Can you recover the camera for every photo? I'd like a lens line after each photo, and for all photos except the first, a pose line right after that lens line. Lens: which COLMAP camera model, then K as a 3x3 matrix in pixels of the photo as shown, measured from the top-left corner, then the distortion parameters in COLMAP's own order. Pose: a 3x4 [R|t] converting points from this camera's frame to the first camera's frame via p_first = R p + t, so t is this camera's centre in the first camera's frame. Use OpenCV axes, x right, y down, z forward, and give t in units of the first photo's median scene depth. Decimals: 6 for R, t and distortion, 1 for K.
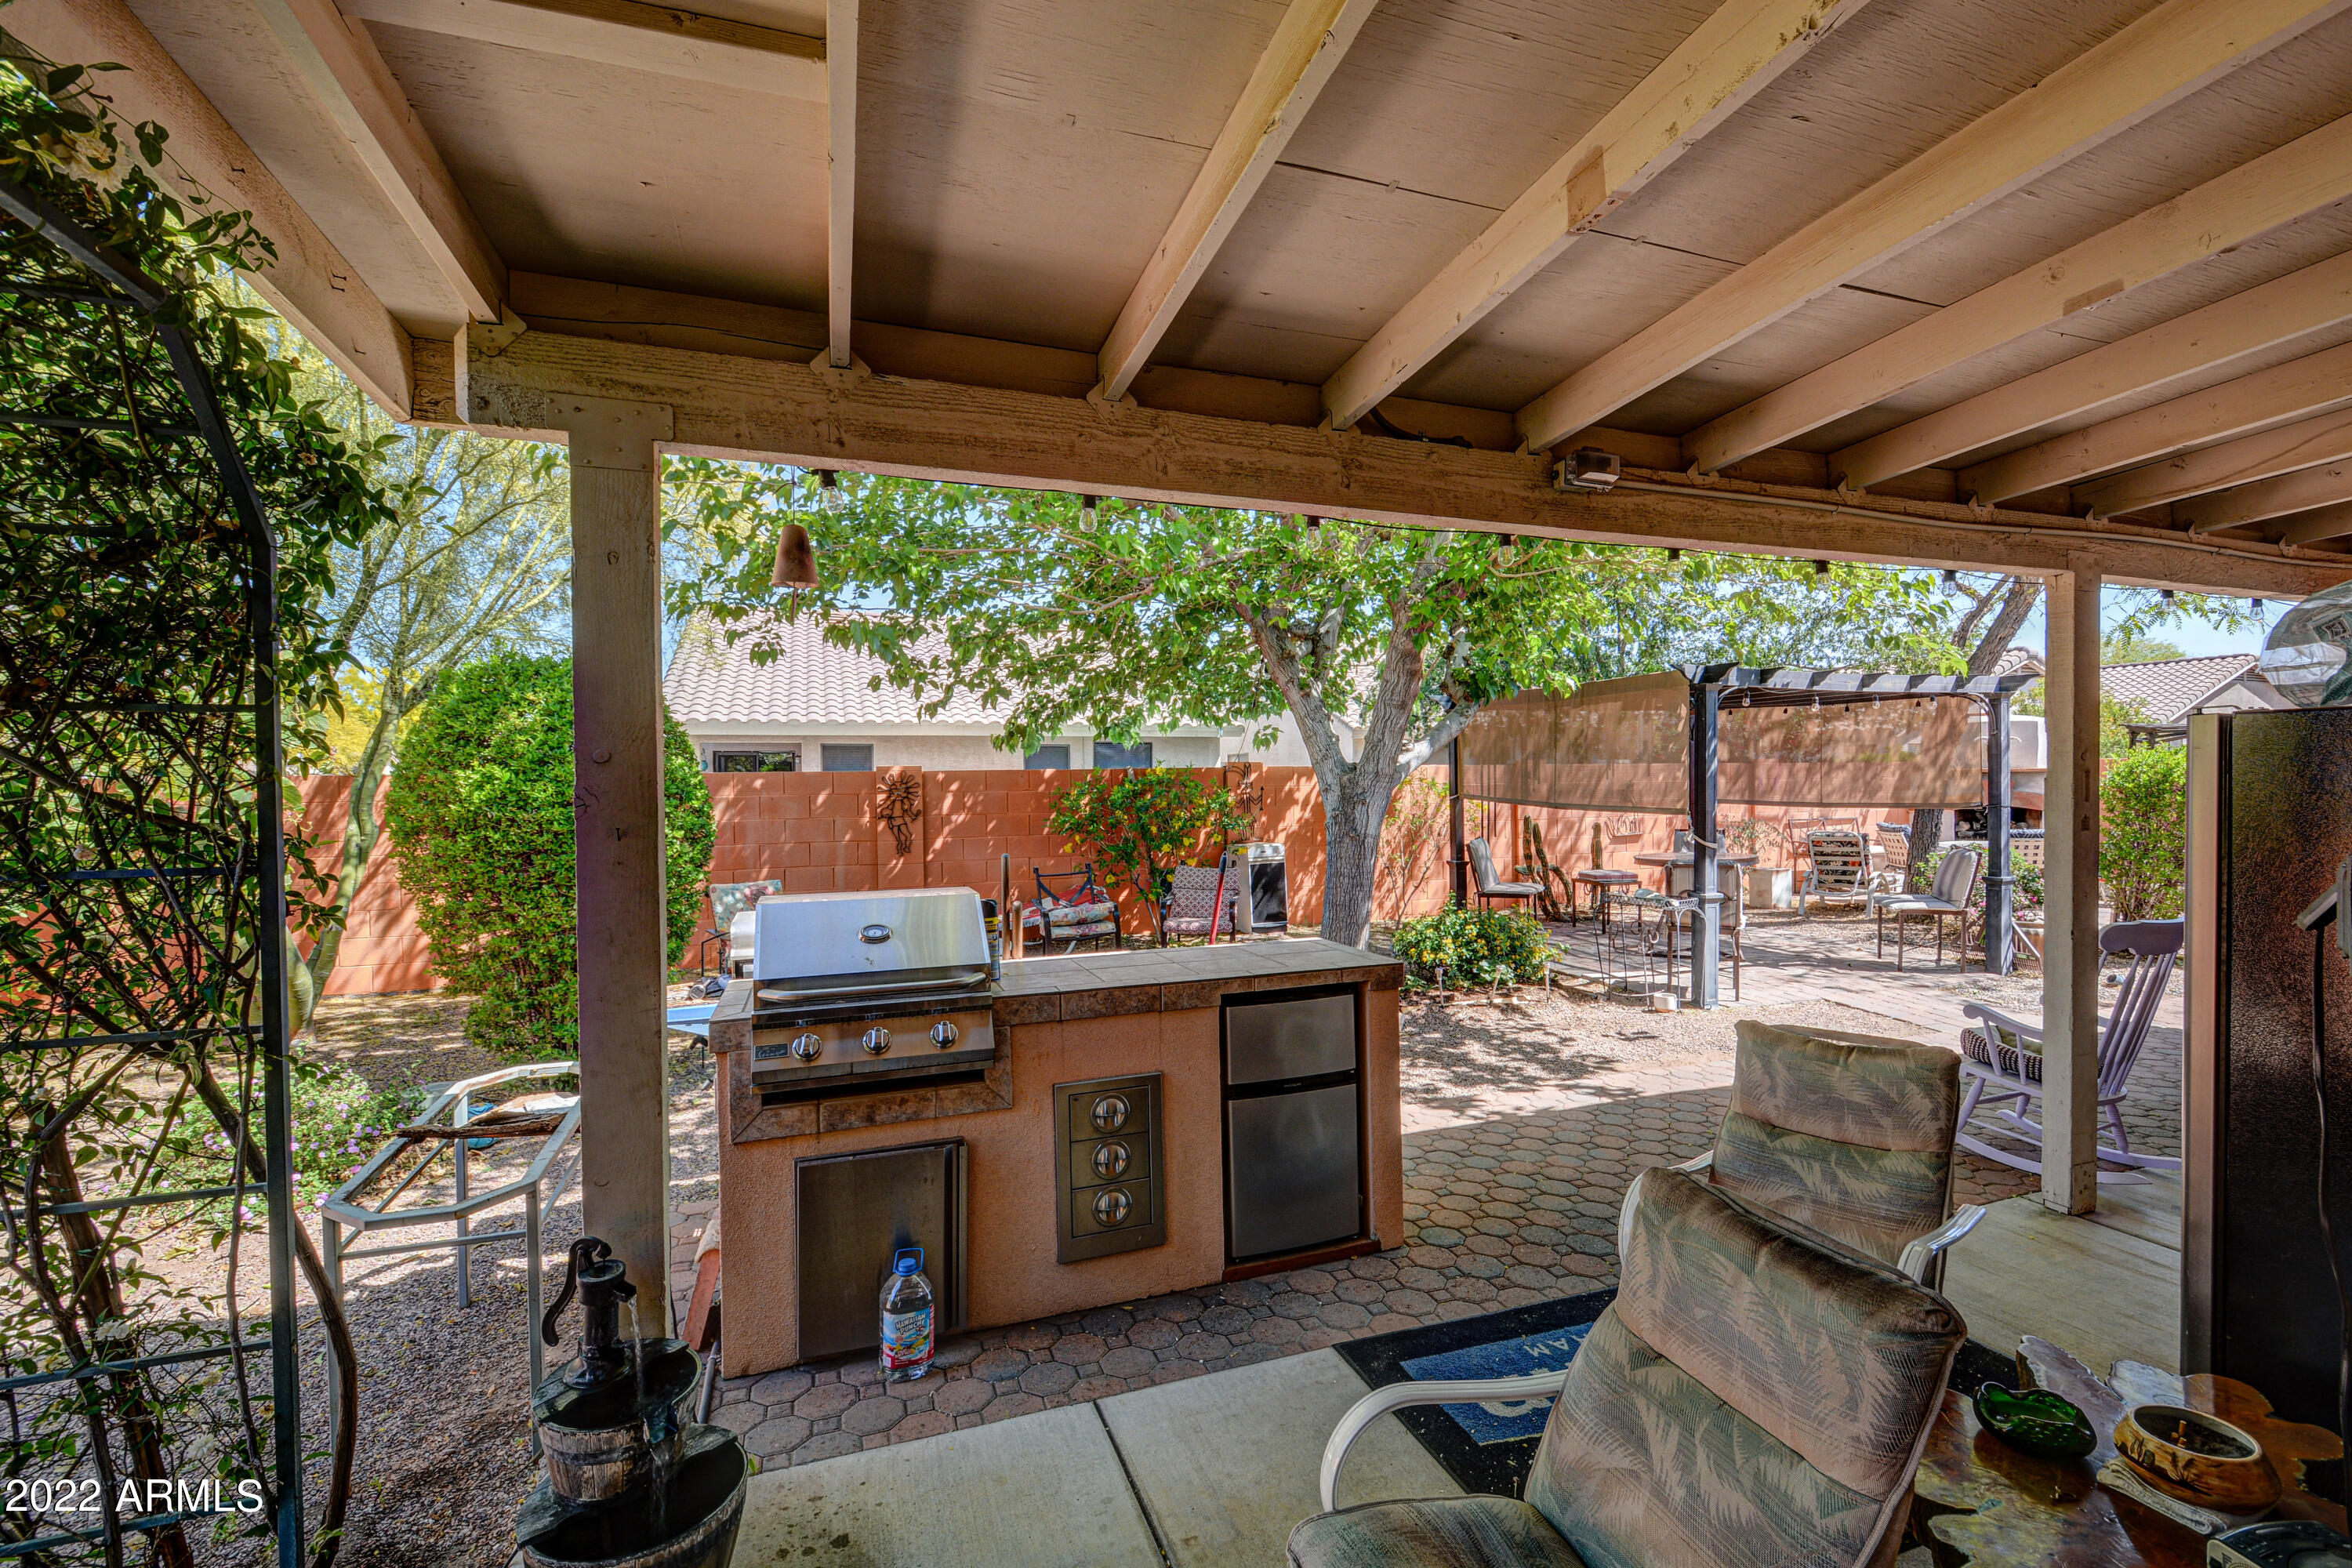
lens RADIAL K [[1046.3, 0, 1208.8], [0, 1046.3, 788.6], [0, 0, 1]] dist [0.000574, -0.003154]
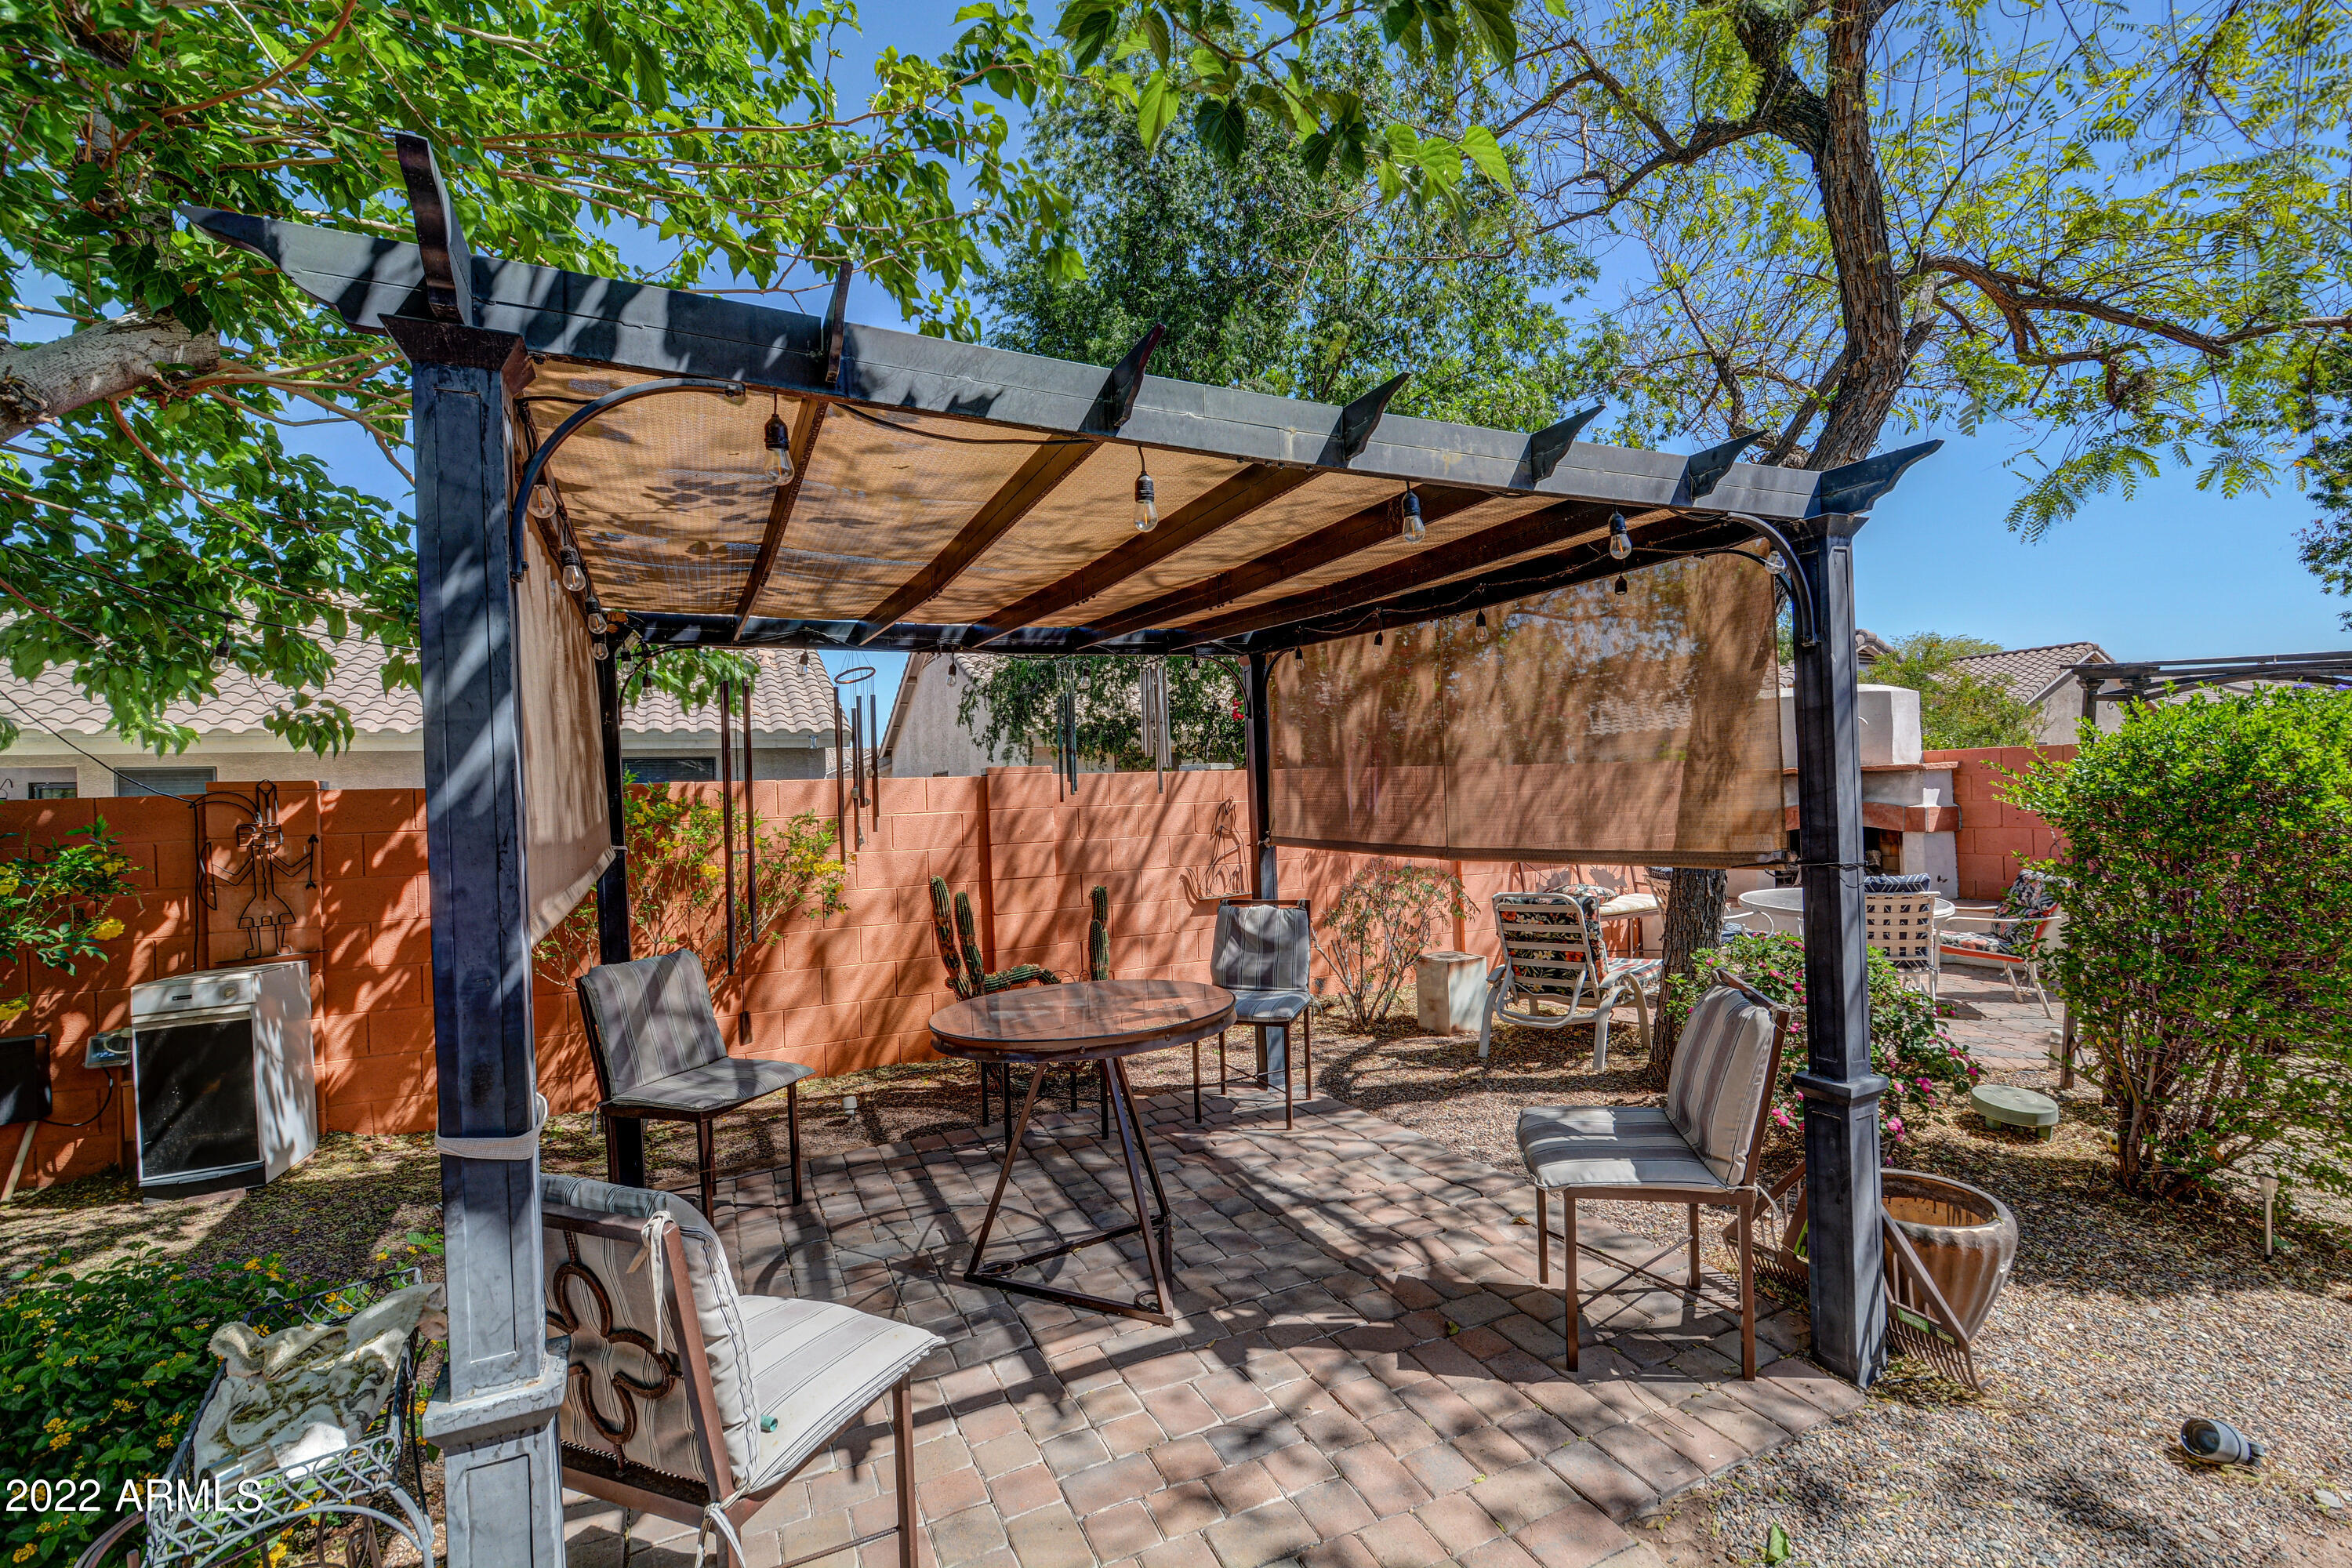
lens RADIAL K [[1046.3, 0, 1195.0], [0, 1046.3, 787.5], [0, 0, 1]] dist [0.000574, -0.003154]
pose [[0.994185, -0.019183, 0.105966, 0.386695], [0.022411, 0.999318, -0.029356, -0.001413], [-0.105330, 0.031561, 0.993936, 0.512900]]
